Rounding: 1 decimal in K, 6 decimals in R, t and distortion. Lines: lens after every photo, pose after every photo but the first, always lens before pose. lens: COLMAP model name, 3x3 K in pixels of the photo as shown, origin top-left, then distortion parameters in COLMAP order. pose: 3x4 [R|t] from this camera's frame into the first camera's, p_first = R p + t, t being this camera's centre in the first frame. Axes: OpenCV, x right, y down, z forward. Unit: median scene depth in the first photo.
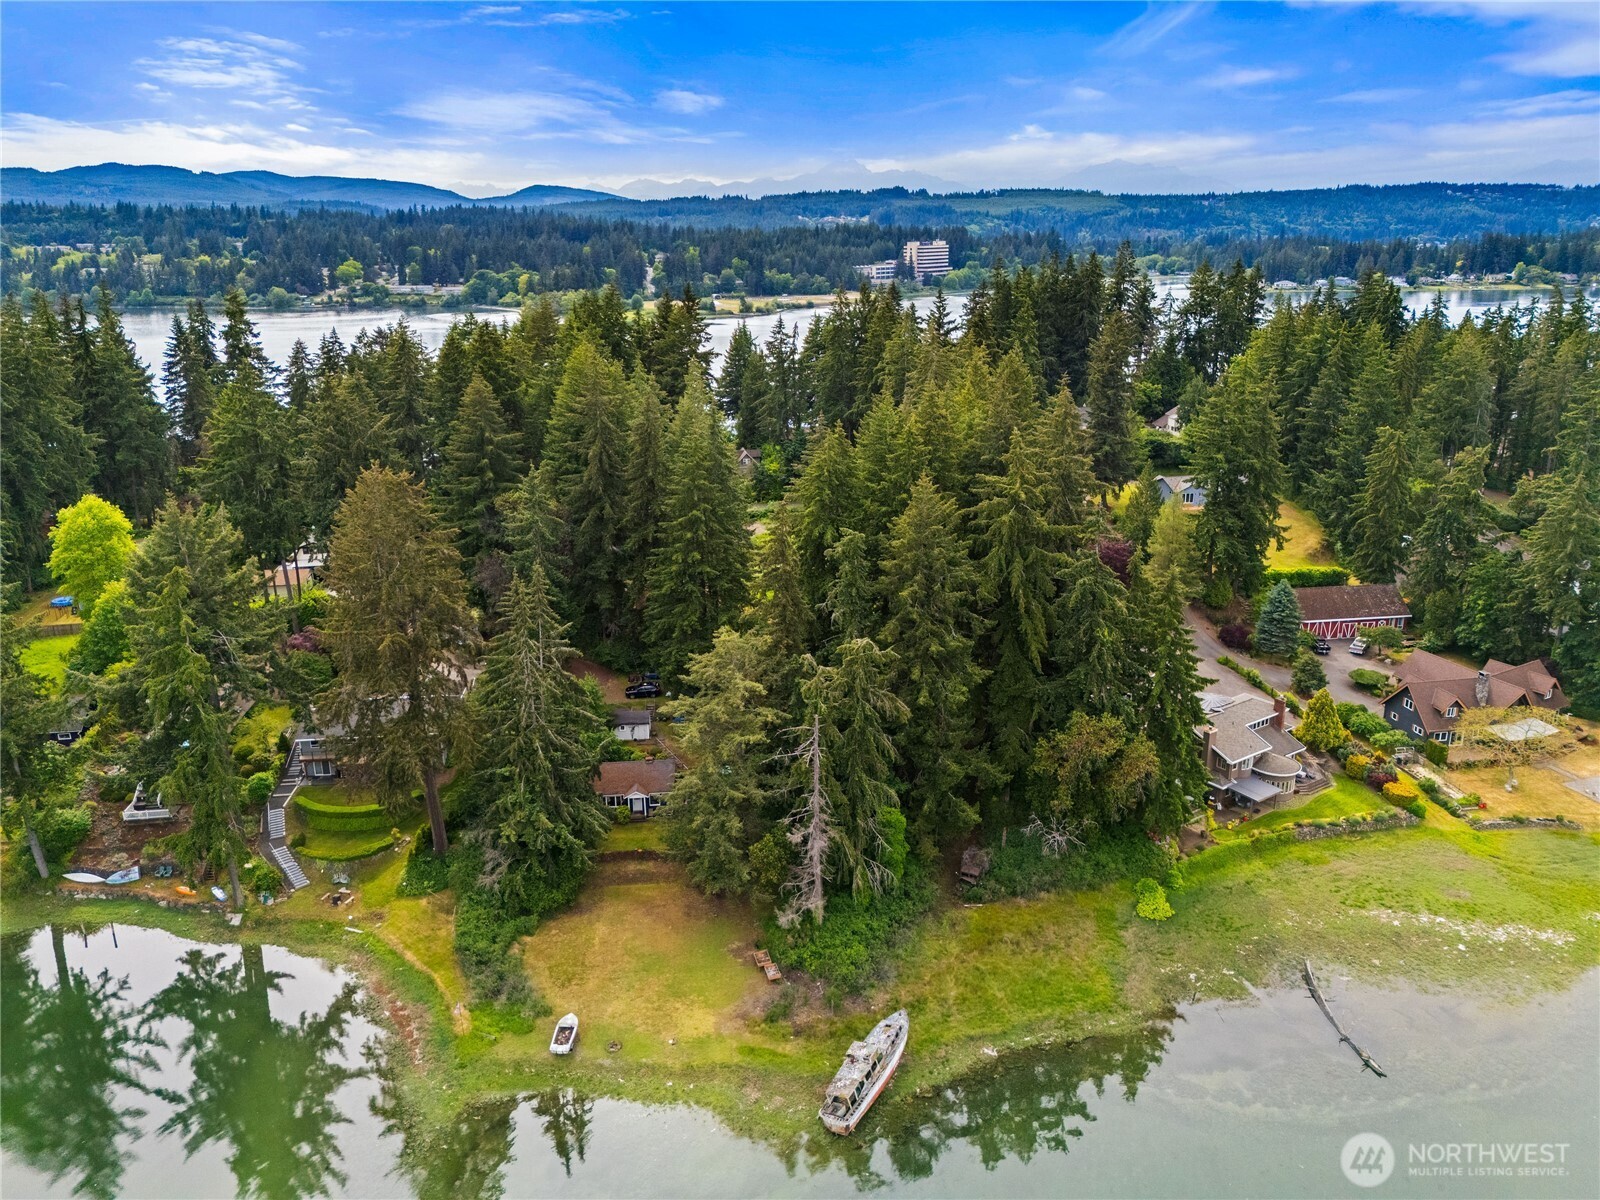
lens RADIAL K [[1171.4, 0, 805.4], [0, 1171.4, 599.2], [0, 0, 1]] dist [0.056573, -0.043780]
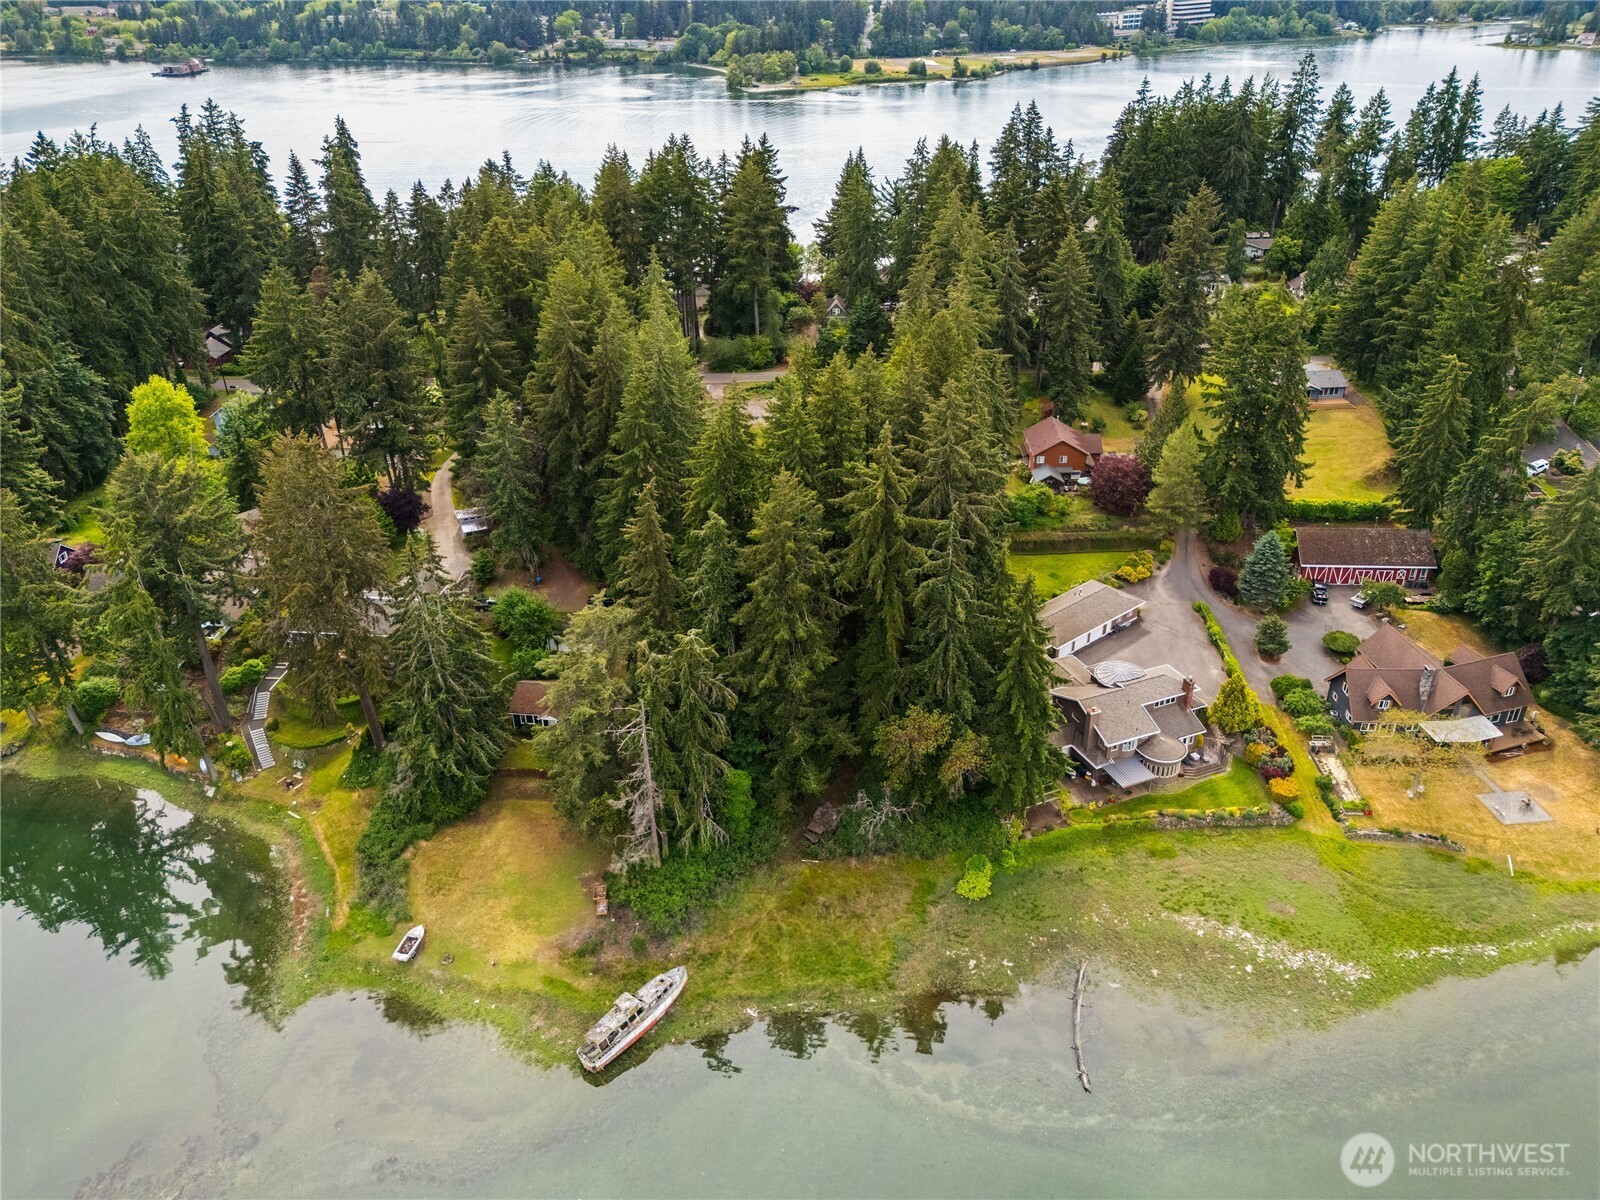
lens RADIAL K [[1171.4, 0, 806.4], [0, 1171.4, 597.6], [0, 0, 1]] dist [0.056573, -0.043780]
pose [[0.979425, 0.093276, -0.178957, 0.229124], [-0.056236, 0.977796, 0.201872, -0.147705], [0.193813, -0.187655, 0.962924, -0.006965]]
